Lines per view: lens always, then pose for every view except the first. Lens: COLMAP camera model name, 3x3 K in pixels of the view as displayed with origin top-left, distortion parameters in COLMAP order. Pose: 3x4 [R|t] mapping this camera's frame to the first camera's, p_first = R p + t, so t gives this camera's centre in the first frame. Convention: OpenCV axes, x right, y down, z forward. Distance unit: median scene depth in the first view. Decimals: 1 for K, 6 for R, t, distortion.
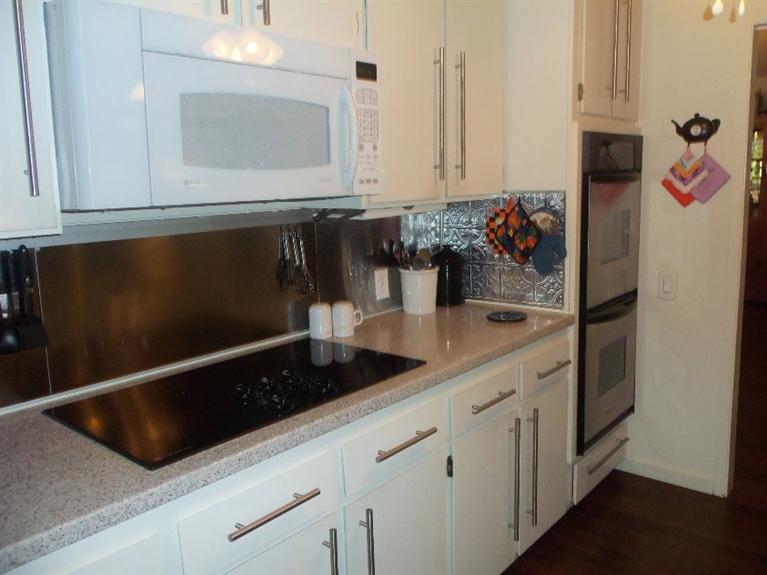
lens RADIAL K [[646.7, 0, 382.9], [0, 646.7, 277.2], [0, 0, 1]] dist [0.011599, 0.007410]
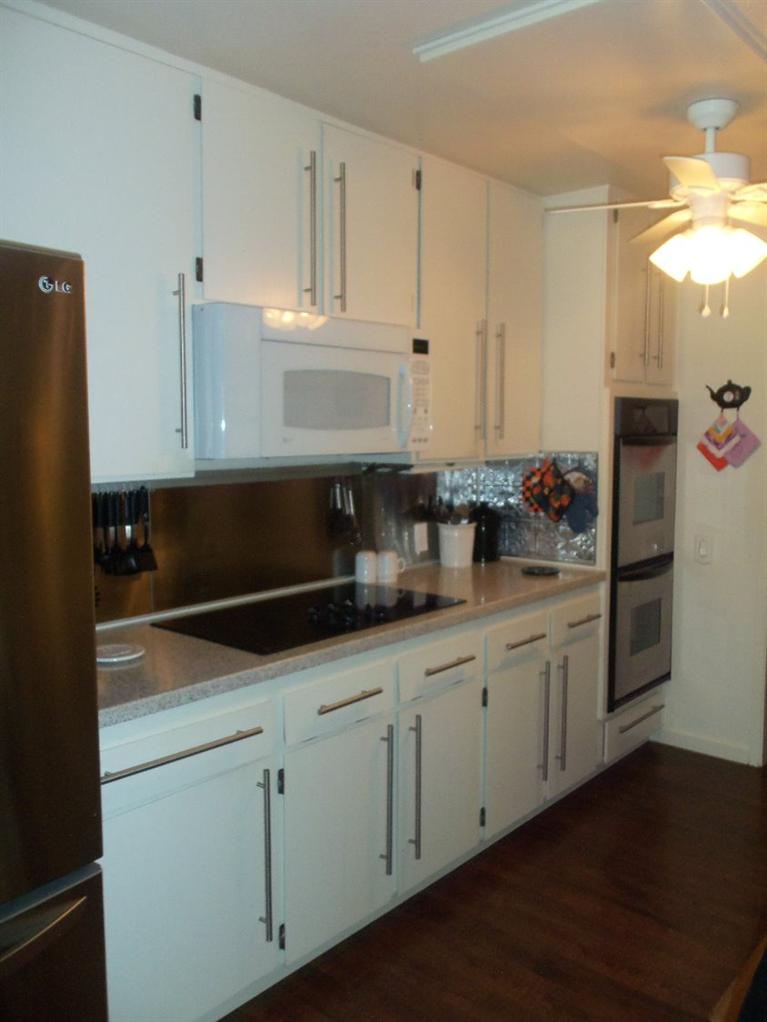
lens RADIAL K [[865.9, 0, 383.3], [0, 865.9, 510.2], [0, 0, 1]] dist [-0.023117, -0.007580]
pose [[0.999650, 0.026037, -0.004746, -0.055136], [-0.026256, 0.998197, -0.053978, 0.043511], [0.003332, 0.054083, 0.998531, -0.382128]]
